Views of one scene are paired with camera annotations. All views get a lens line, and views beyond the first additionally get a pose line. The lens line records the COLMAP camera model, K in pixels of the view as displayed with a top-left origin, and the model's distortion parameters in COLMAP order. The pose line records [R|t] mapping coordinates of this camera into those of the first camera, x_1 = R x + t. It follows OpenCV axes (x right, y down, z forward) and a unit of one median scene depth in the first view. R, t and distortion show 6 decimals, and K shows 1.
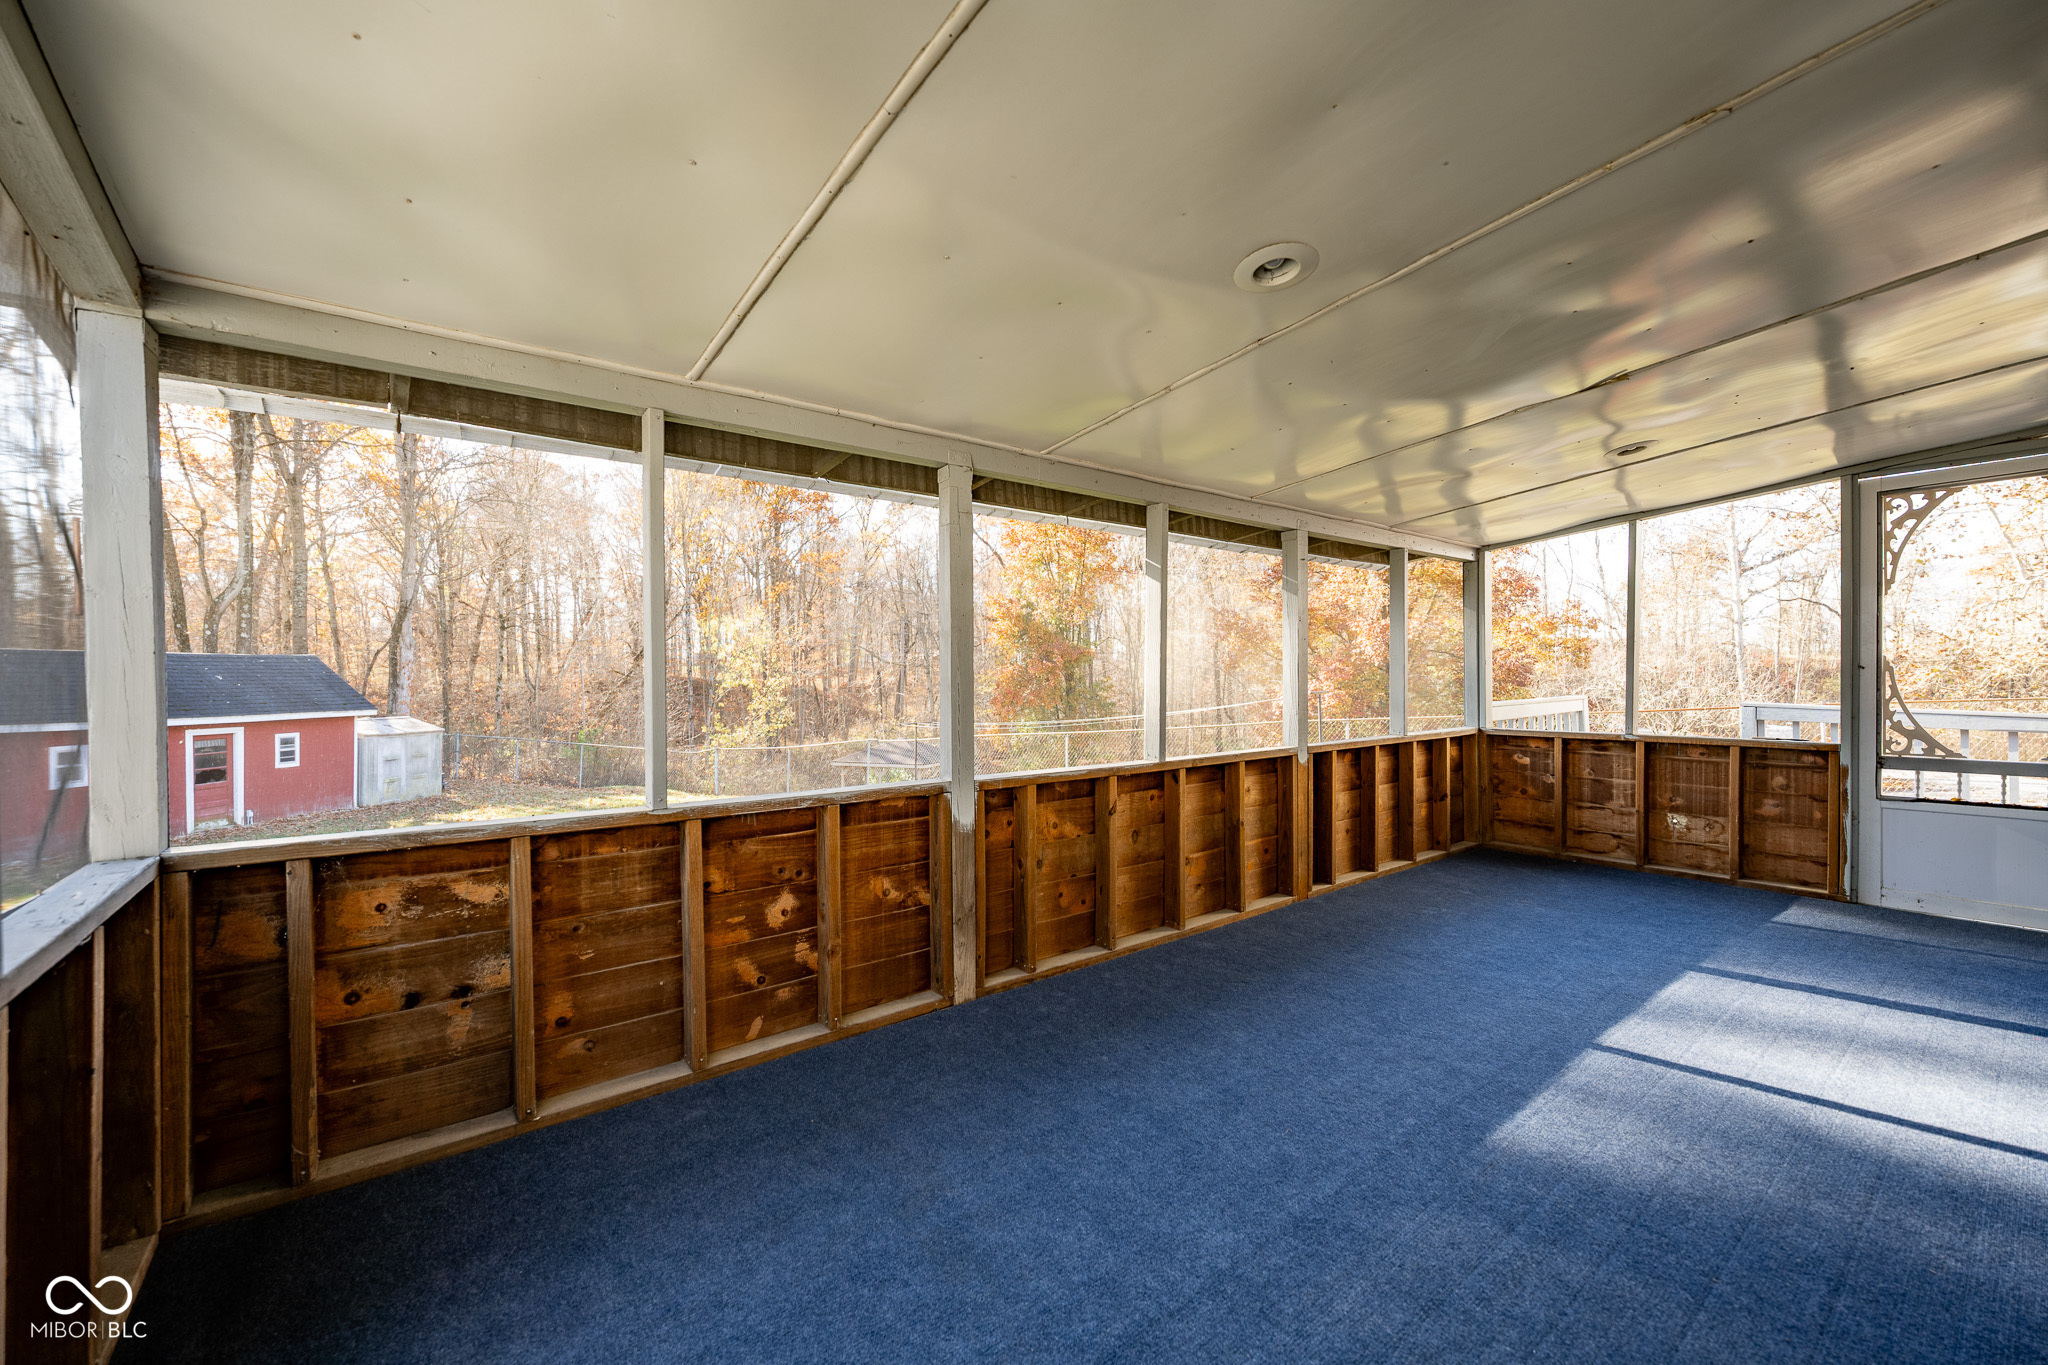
lens RADIAL K [[815.9, 0, 1024.0], [0, 815.9, 682.5], [0, 0, 1]] dist [-0.001120, -0.000097]
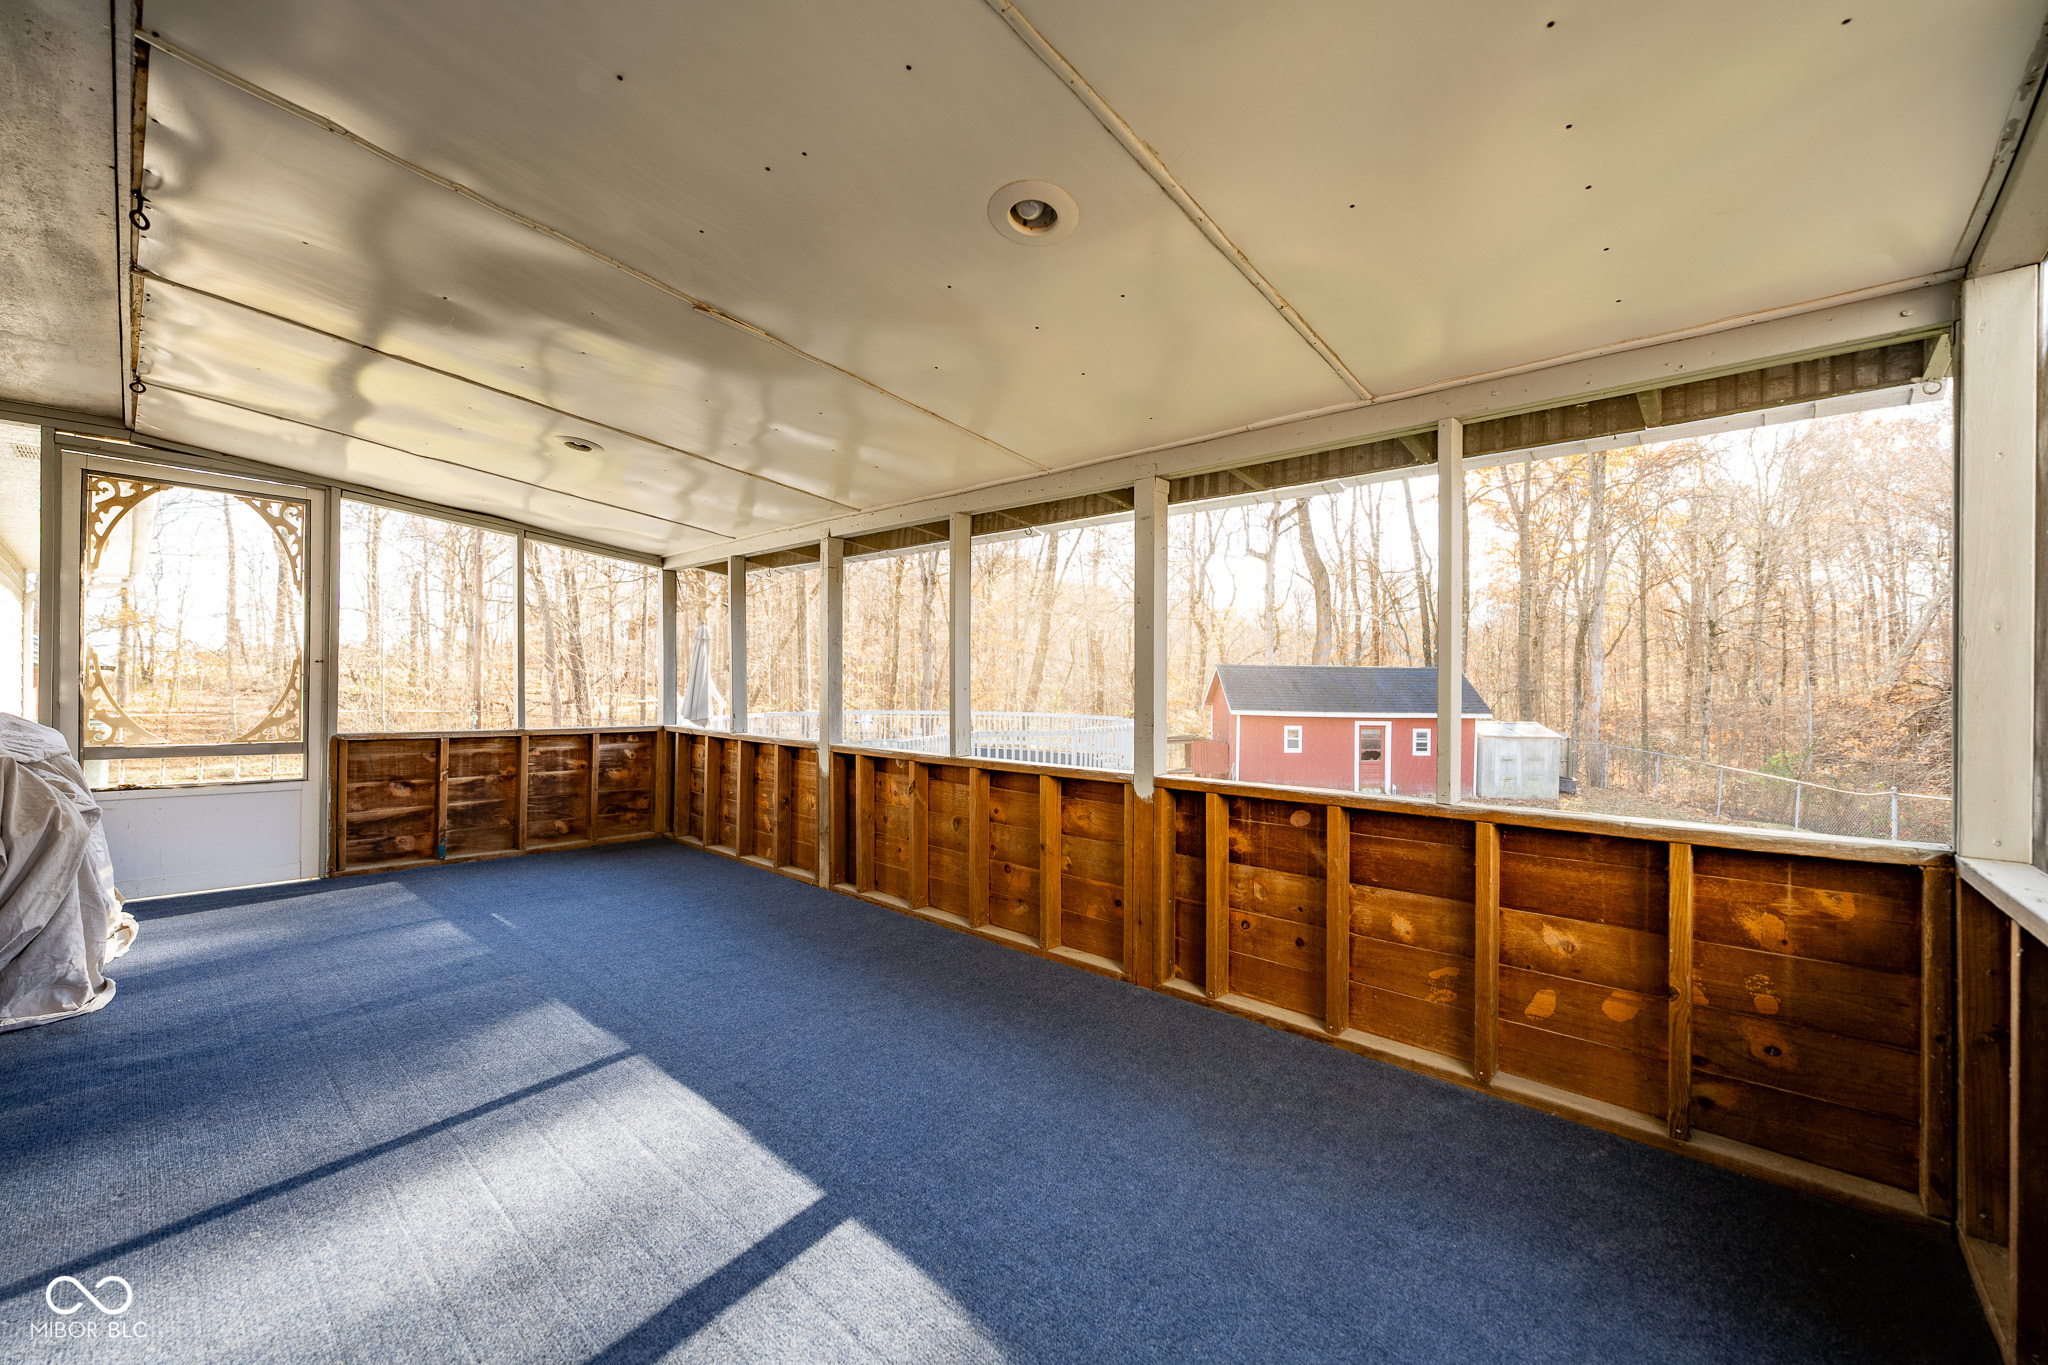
lens RADIAL K [[815.9, 0, 1024.0], [0, 815.9, 682.5], [0, 0, 1]] dist [-0.001120, -0.000097]
pose [[0.177397, 0.007614, -0.984110, 0.915631], [-0.021102, 0.999770, 0.003931, -0.004468], [0.983913, 0.020069, 0.177517, 0.674963]]
